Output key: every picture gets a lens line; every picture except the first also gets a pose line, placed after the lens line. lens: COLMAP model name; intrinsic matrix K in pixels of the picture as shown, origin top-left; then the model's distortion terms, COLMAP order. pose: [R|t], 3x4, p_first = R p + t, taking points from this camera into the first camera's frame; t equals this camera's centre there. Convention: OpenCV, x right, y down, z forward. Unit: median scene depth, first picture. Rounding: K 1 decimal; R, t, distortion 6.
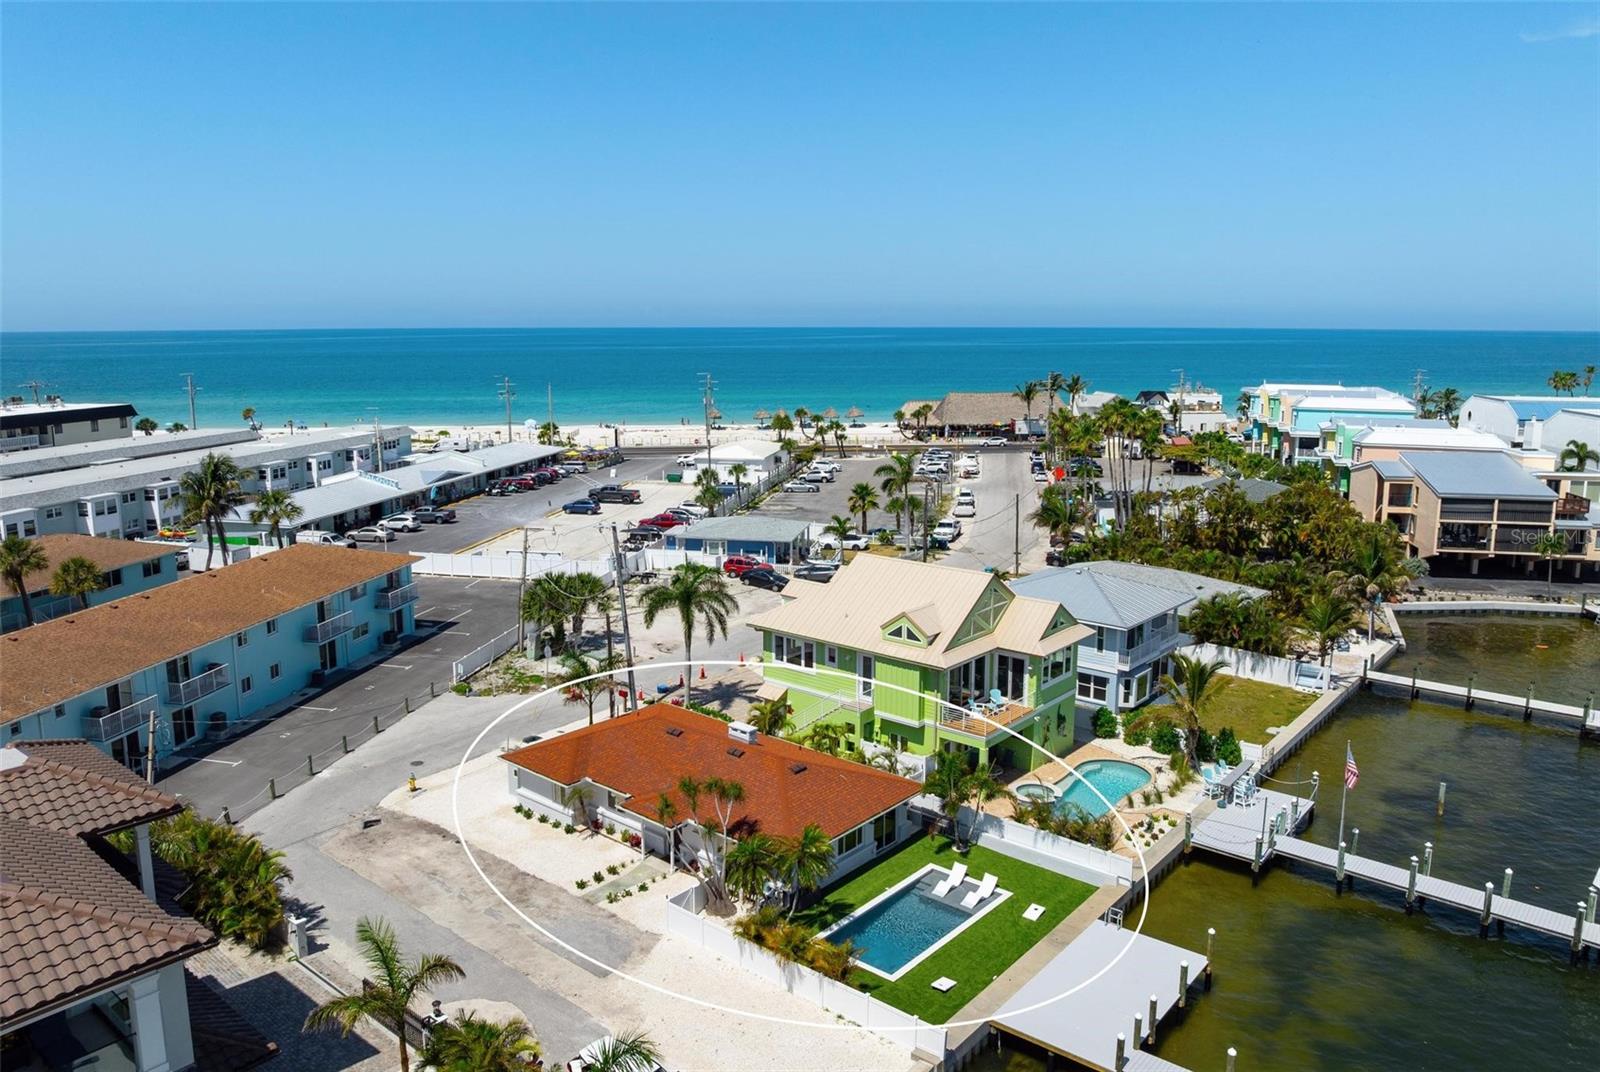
lens RADIAL K [[1140.6, 0, 794.5], [0, 1140.6, 522.3], [0, 0, 1]] dist [-0.044032, 0.009690]
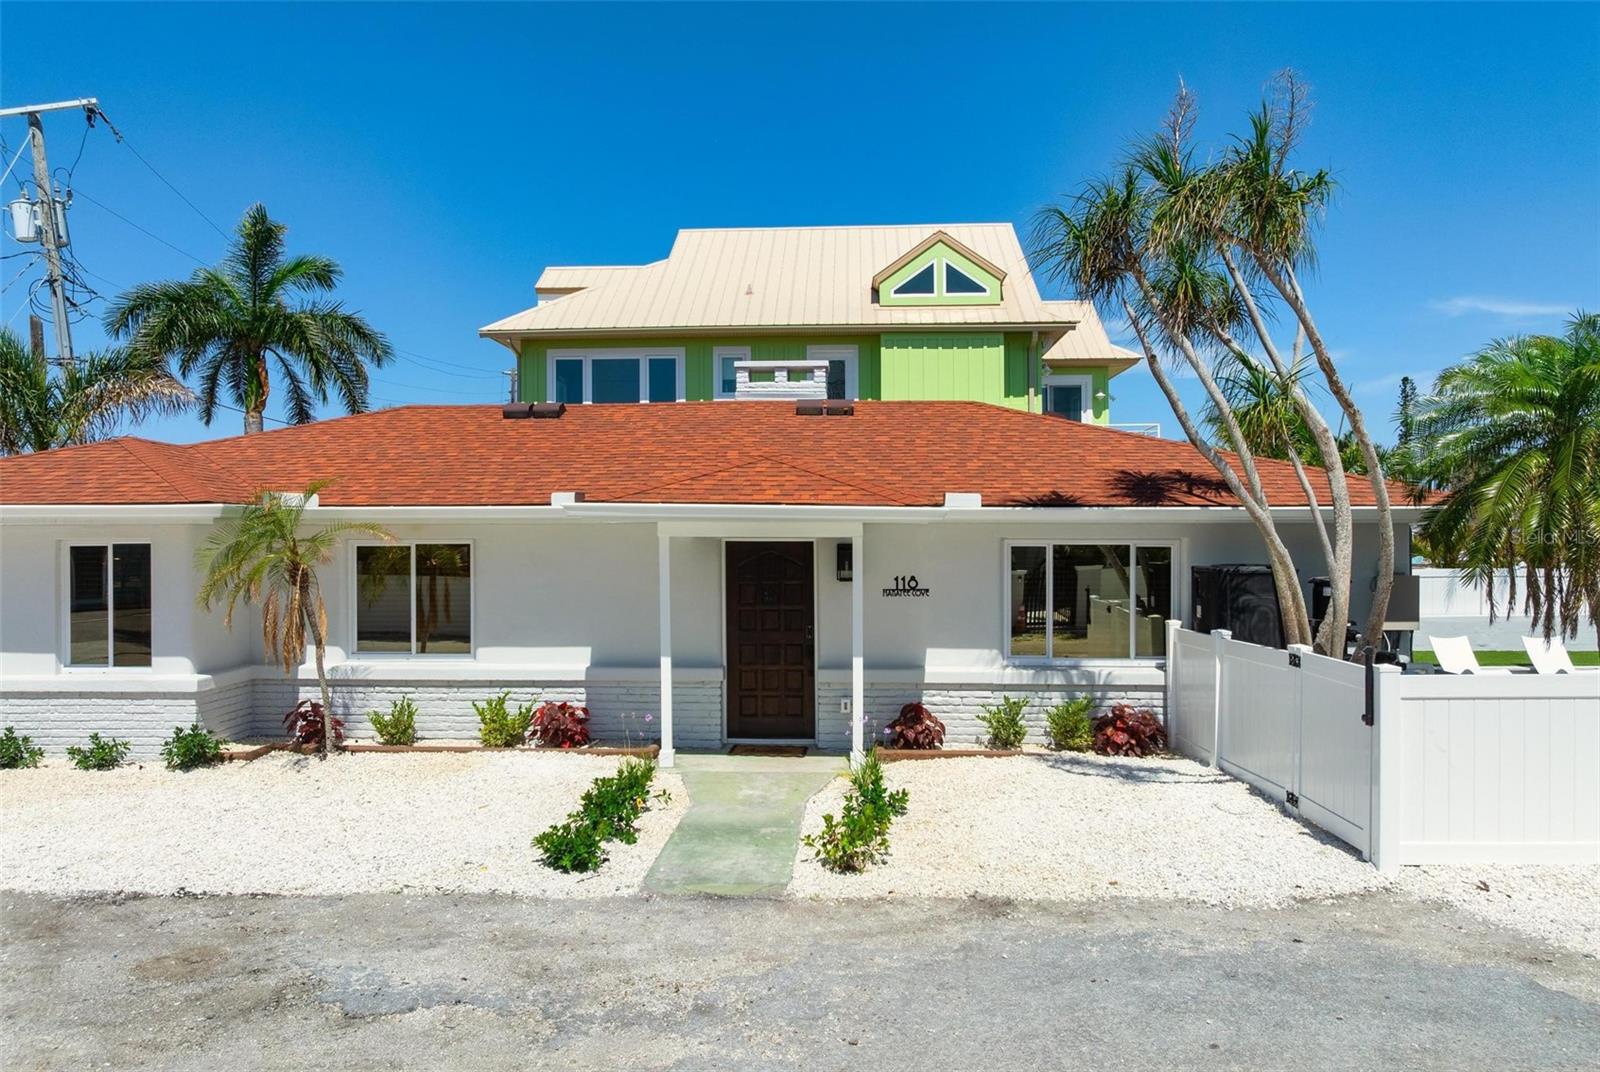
lens RADIAL K [[1140.6, 0, 789.5], [0, 1140.6, 534.0], [0, 0, 1]] dist [-0.044032, 0.009690]
pose [[0.792743, 0.004565, 0.609539, -0.199538], [0.106369, 0.983593, -0.145706, 0.228933], [-0.600203, 0.180344, 0.779251, 0.639455]]
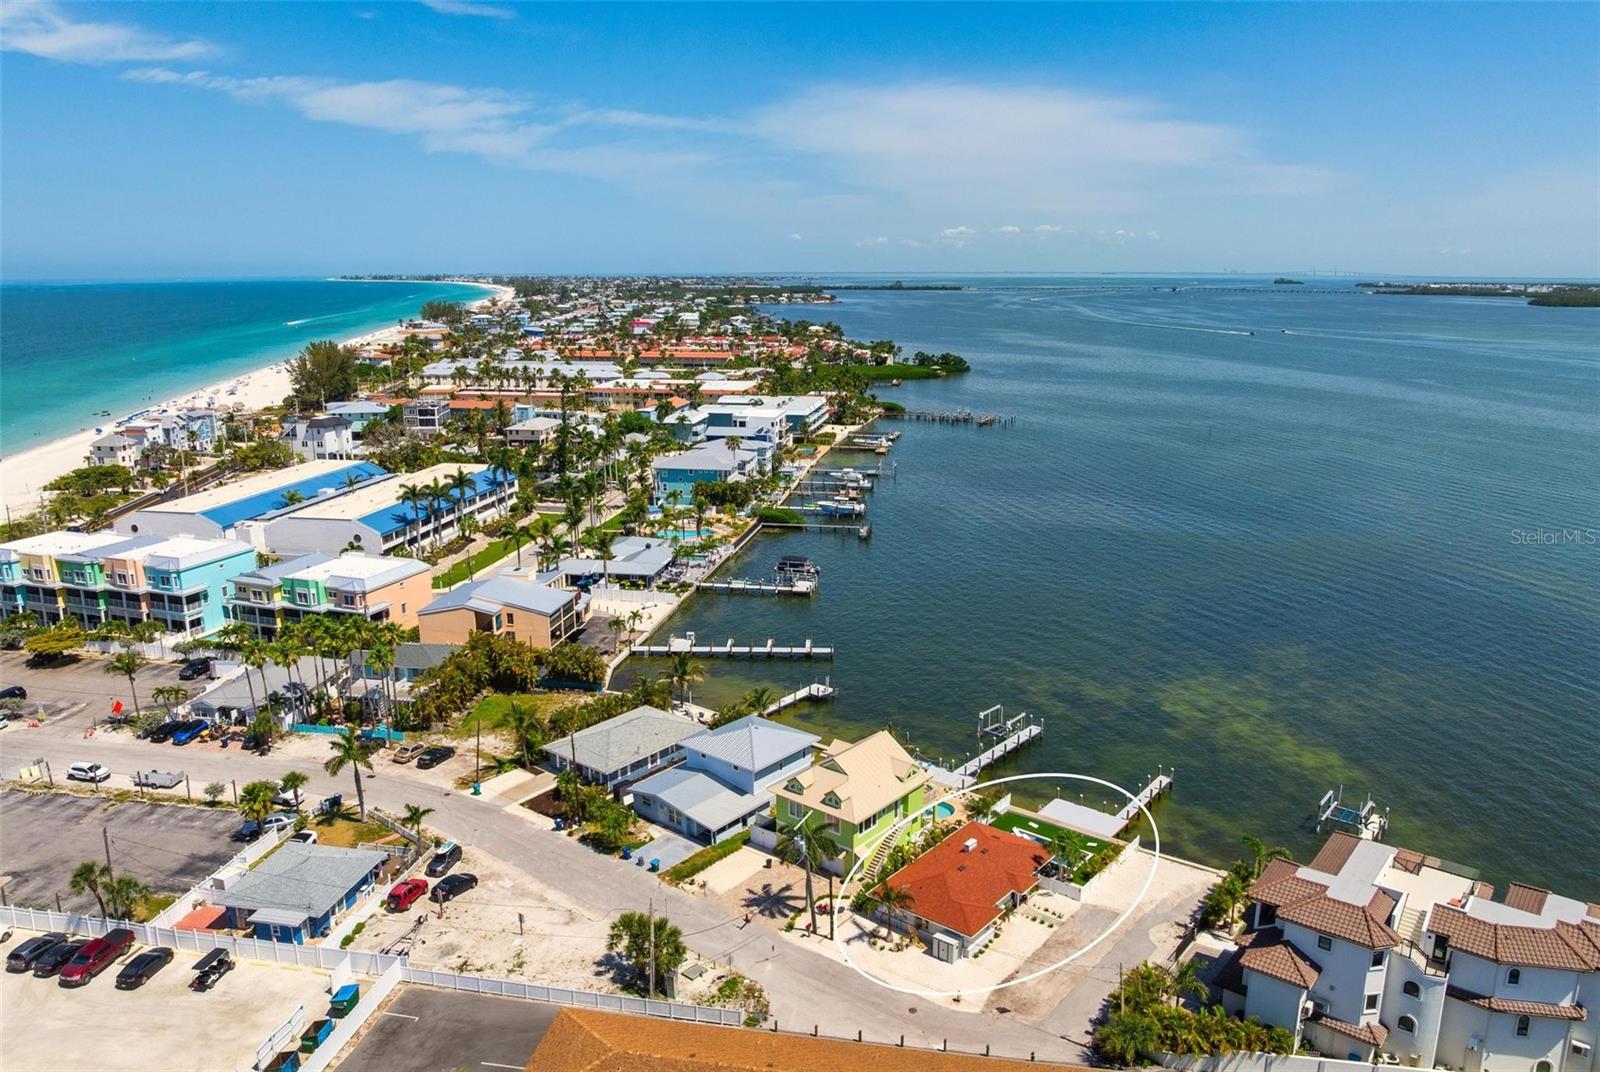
lens RADIAL K [[1140.6, 0, 802.9], [0, 1140.6, 552.9], [0, 0, 1]] dist [-0.044032, 0.009690]
pose [[-0.025675, -0.246064, 0.968914, -1.548467], [0.170767, 0.953907, 0.246778, -0.710600], [-0.984977, 0.171794, 0.017528, 0.982568]]
